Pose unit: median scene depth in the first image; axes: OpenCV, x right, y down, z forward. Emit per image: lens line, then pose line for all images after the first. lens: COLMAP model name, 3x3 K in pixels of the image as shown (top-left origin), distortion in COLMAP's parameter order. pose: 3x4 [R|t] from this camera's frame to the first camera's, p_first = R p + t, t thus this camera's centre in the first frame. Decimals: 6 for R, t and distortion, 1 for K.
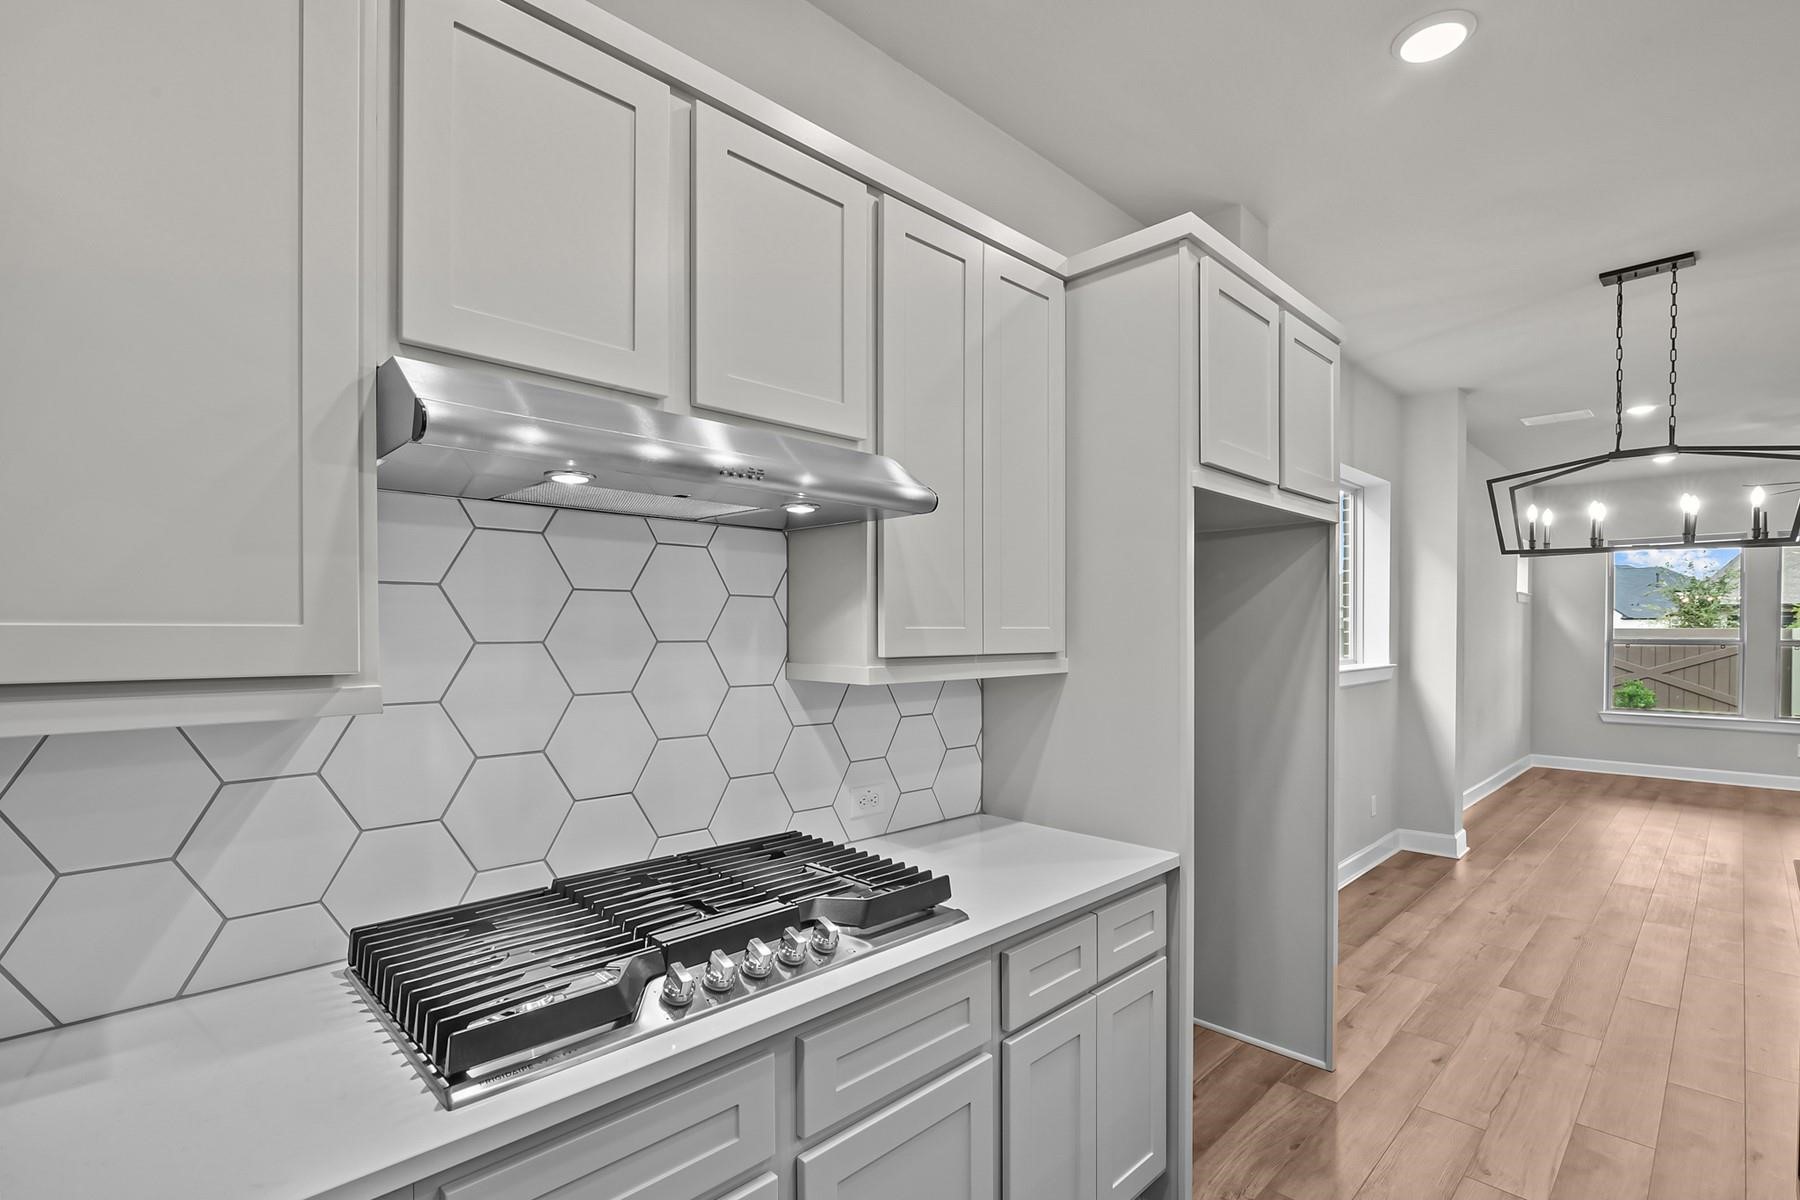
lens RADIAL K [[837.6, 0, 895.2], [0, 837.6, 641.5], [0, 0, 1]] dist [-0.012684, 0.001925]
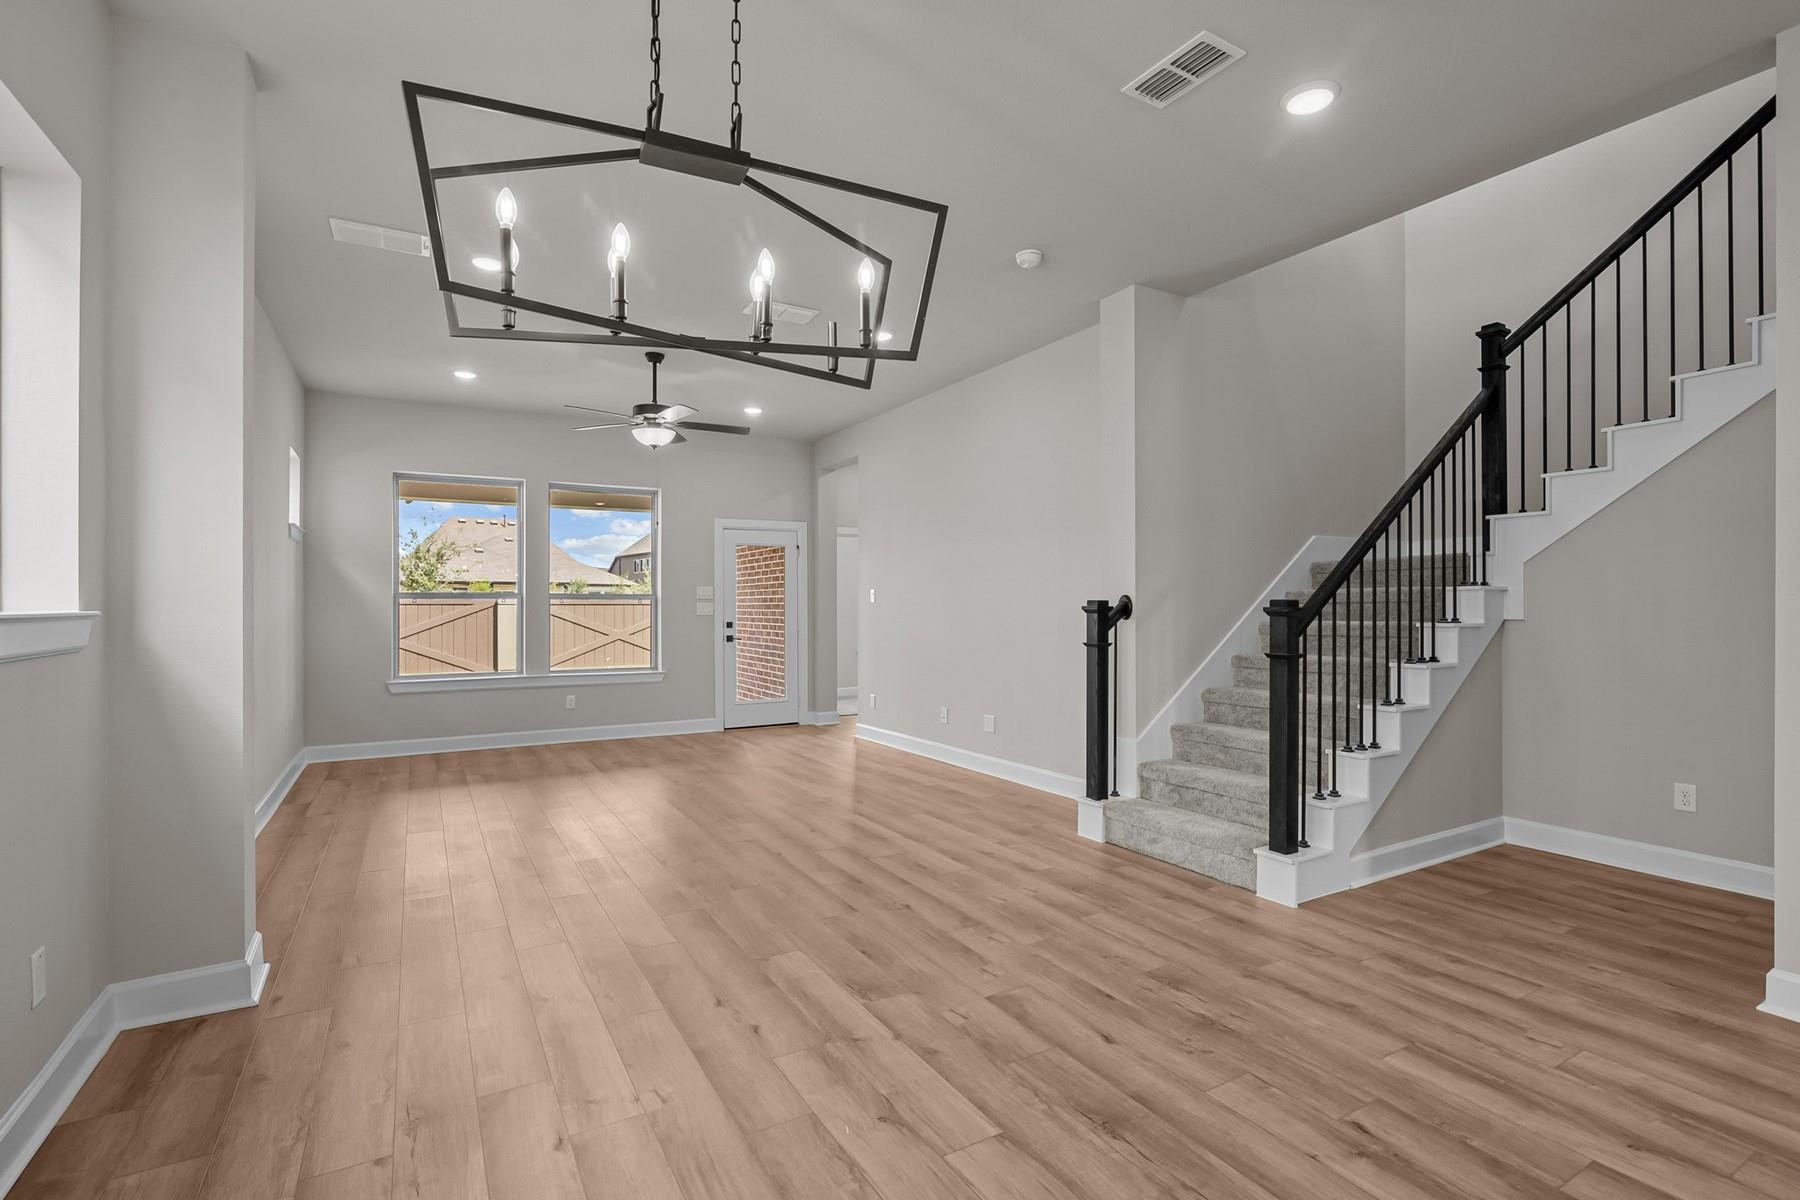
lens RADIAL K [[837.6, 0, 915.3], [0, 837.6, 604.5], [0, 0, 1]] dist [-0.012684, 0.001925]
pose [[0.234489, -0.001411, 0.972118, 0.422609], [0.015971, 0.999870, -0.002401, 0.046881], [-0.971988, 0.016089, 0.234481, 0.728210]]
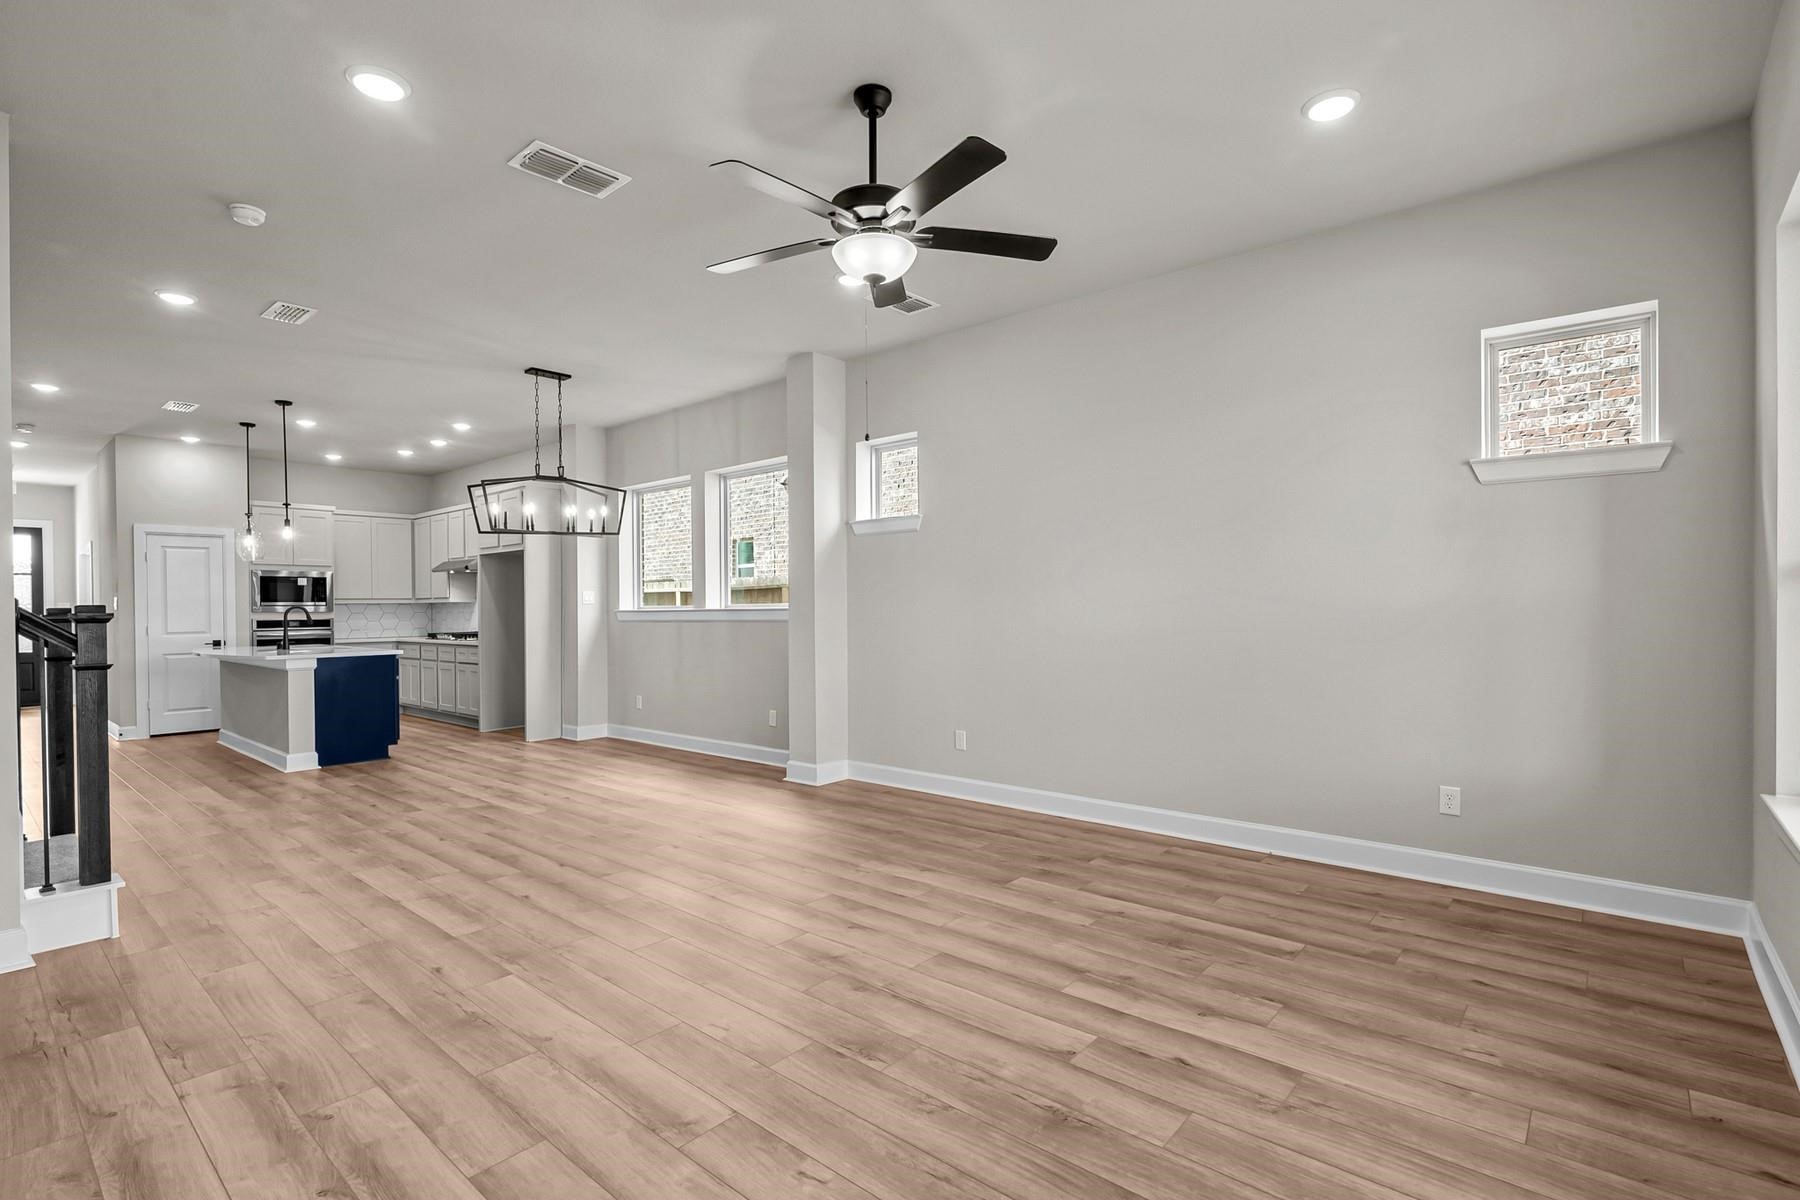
lens RADIAL K [[837.6, 0, 902.7], [0, 837.6, 611.3], [0, 0, 1]] dist [-0.012684, 0.001925]
pose [[0.088143, 0.003218, -0.996103, 2.636974], [-0.004999, 0.999984, 0.002788, 0.041875], [0.996095, 0.004733, 0.088158, 1.535814]]
